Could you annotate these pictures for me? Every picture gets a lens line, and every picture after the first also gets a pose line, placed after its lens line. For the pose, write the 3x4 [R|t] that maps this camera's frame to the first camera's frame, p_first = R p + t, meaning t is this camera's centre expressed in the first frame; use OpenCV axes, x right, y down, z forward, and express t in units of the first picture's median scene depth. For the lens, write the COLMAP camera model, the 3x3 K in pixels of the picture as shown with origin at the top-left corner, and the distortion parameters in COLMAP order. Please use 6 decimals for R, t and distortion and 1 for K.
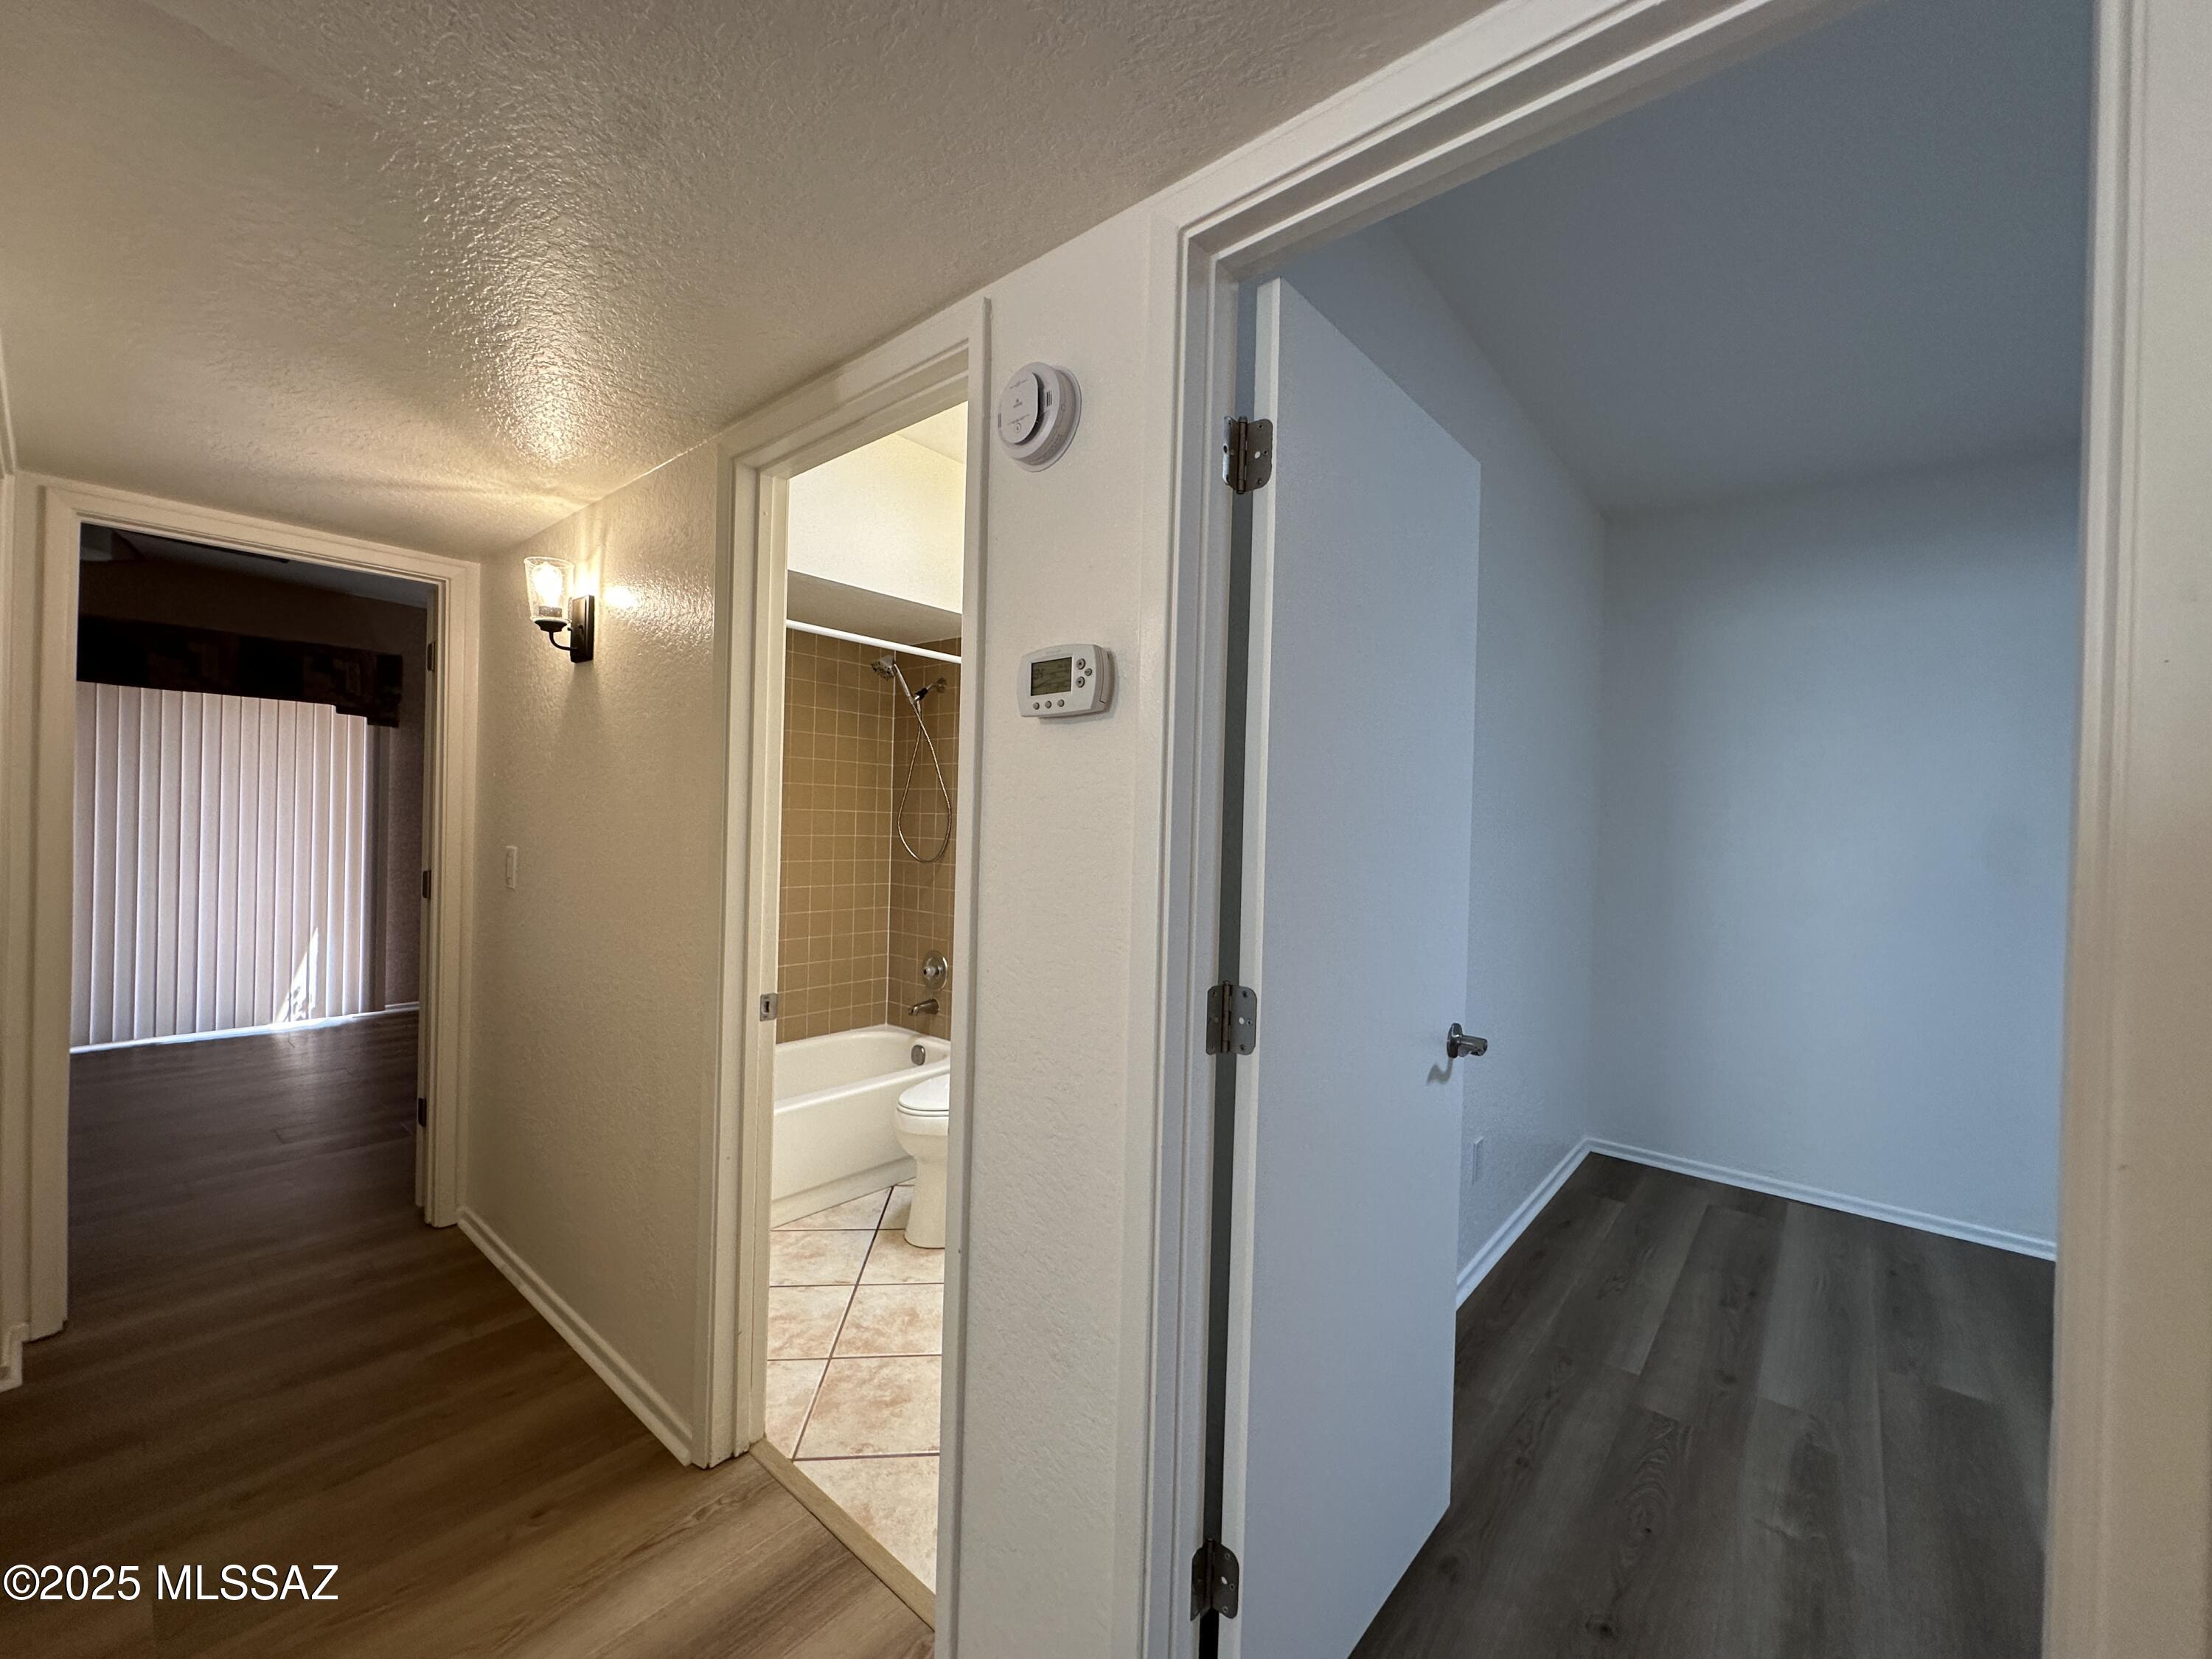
lens RADIAL K [[884.1, 0, 1106.9], [0, 884.1, 831.1], [0, 0, 1]] dist [-0.004520, 0.000859]
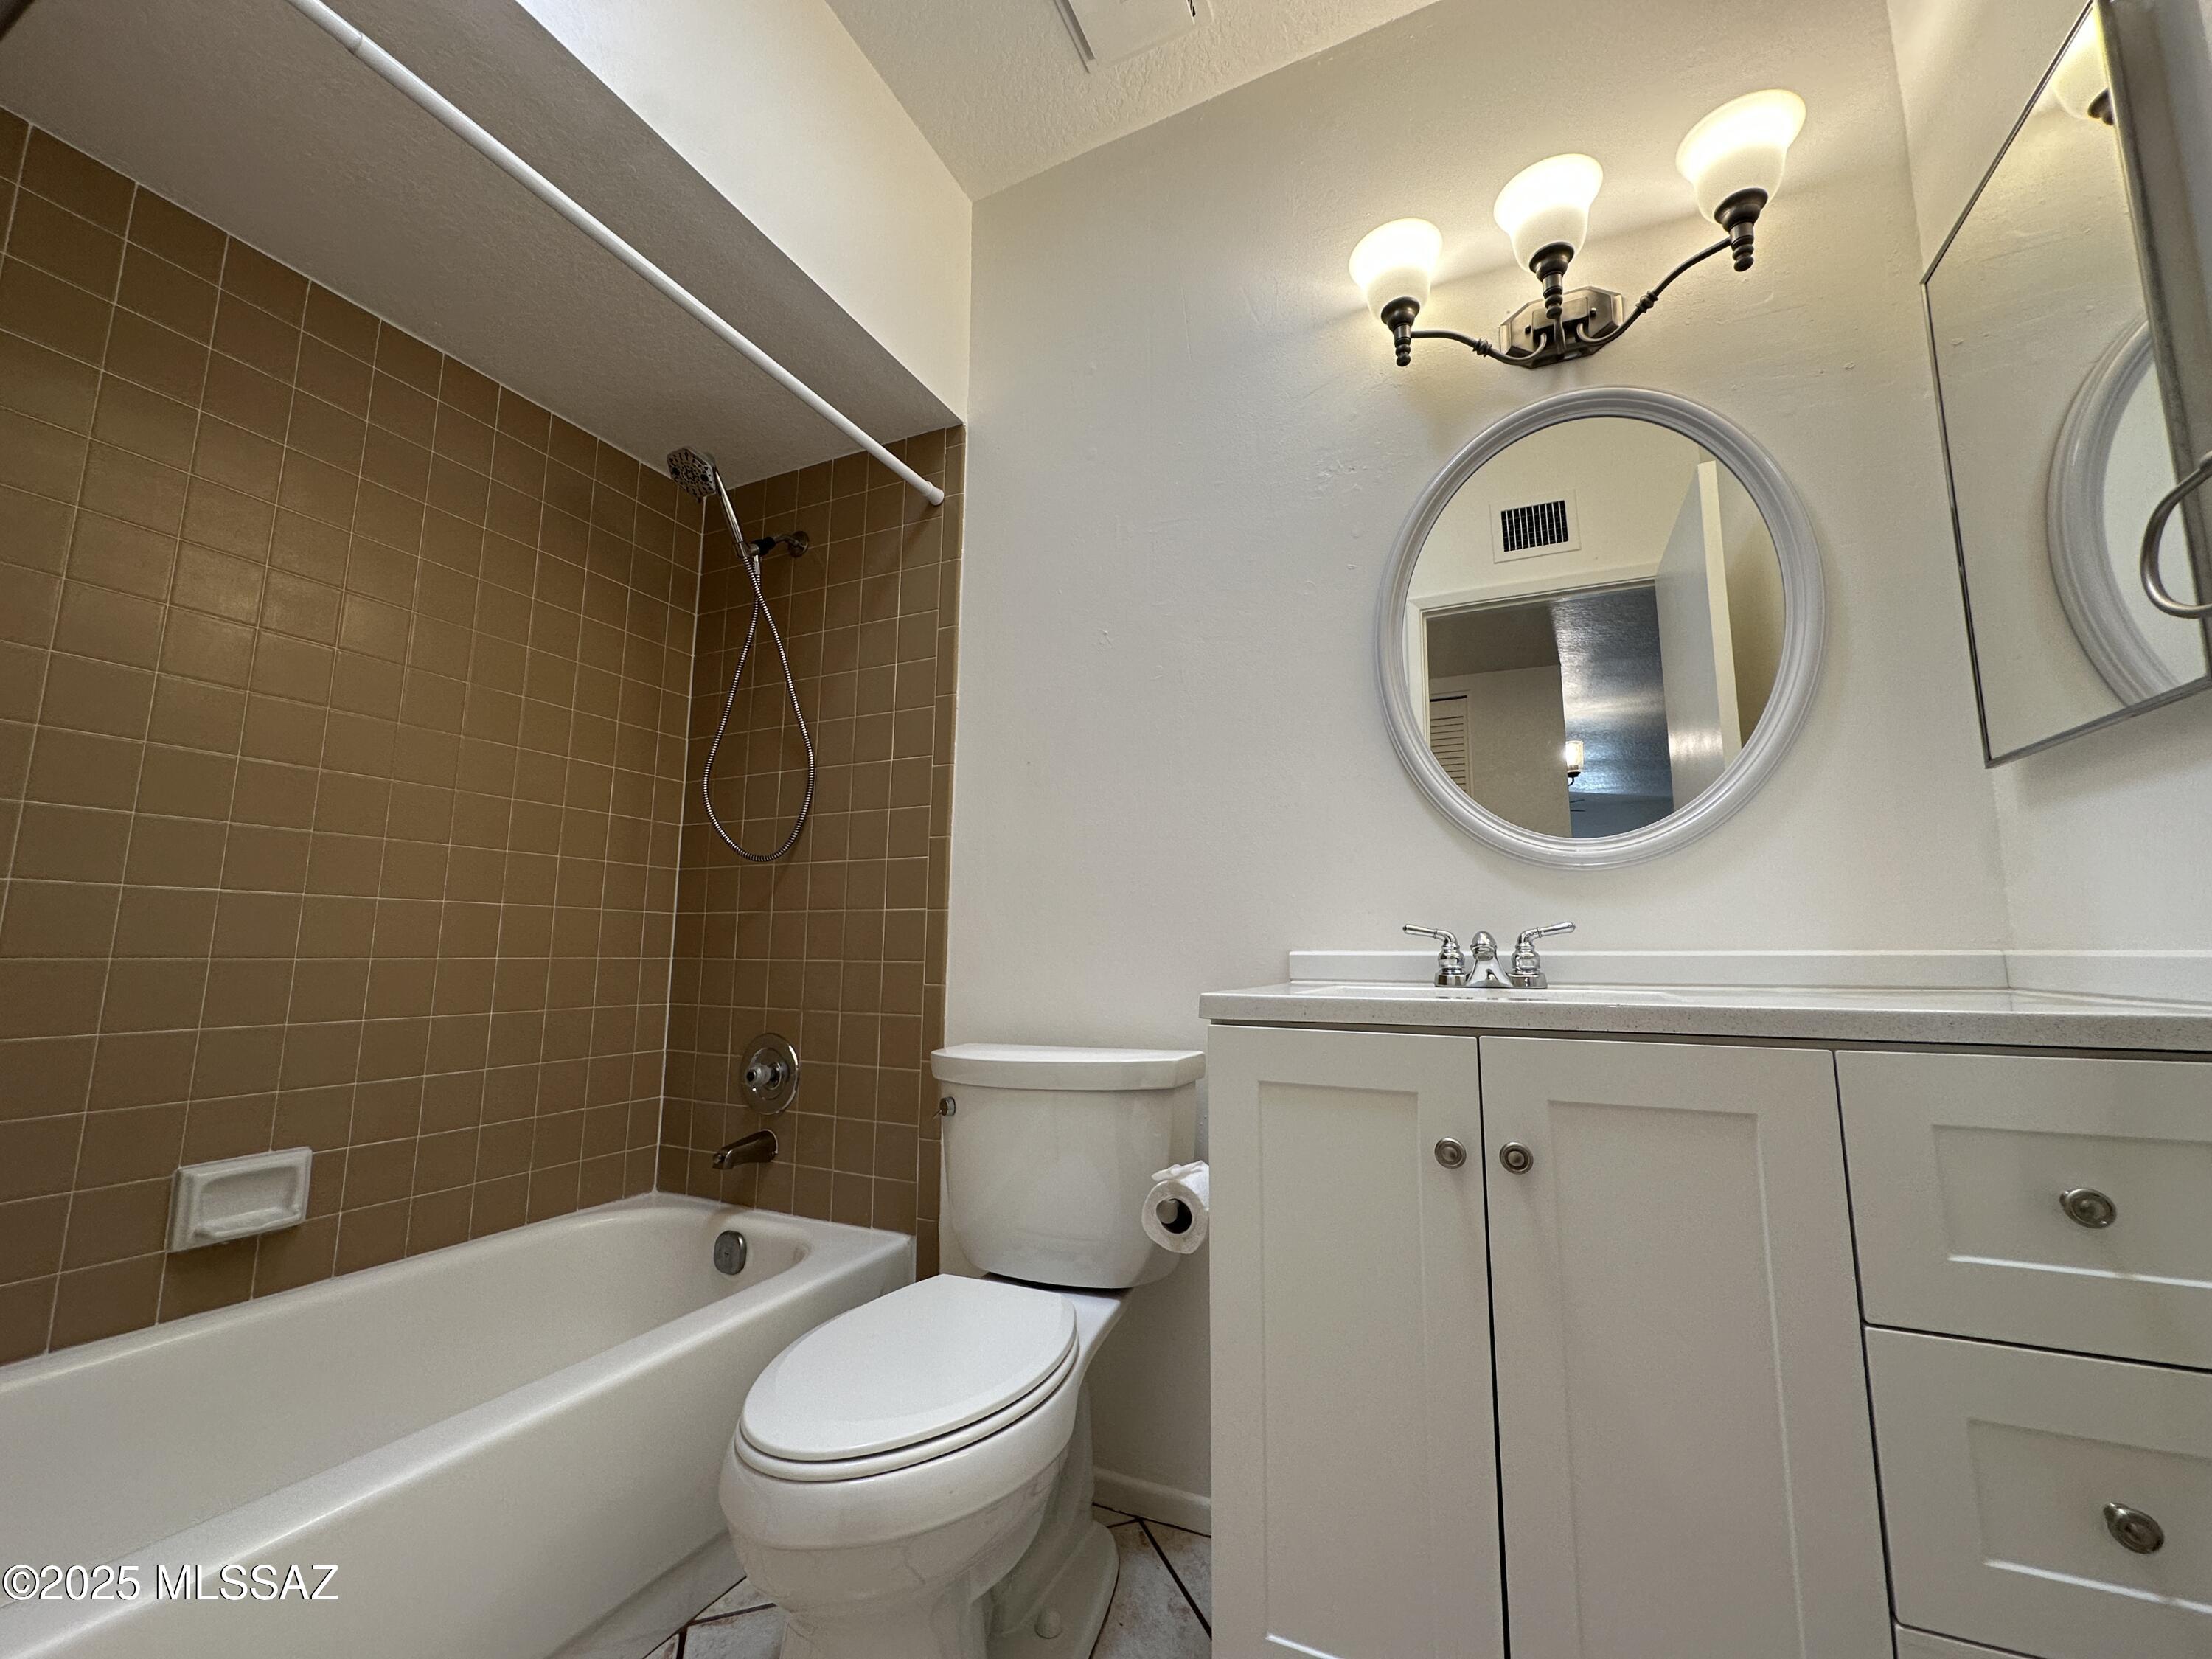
lens RADIAL K [[884.1, 0, 1099.1], [0, 884.1, 828.0], [0, 0, 1]] dist [-0.004520, 0.000859]
pose [[0.968369, 0.014872, 0.249080, -0.137680], [0.021036, 0.989803, -0.140881, 0.092363], [-0.248635, 0.141665, 0.958181, 0.439710]]
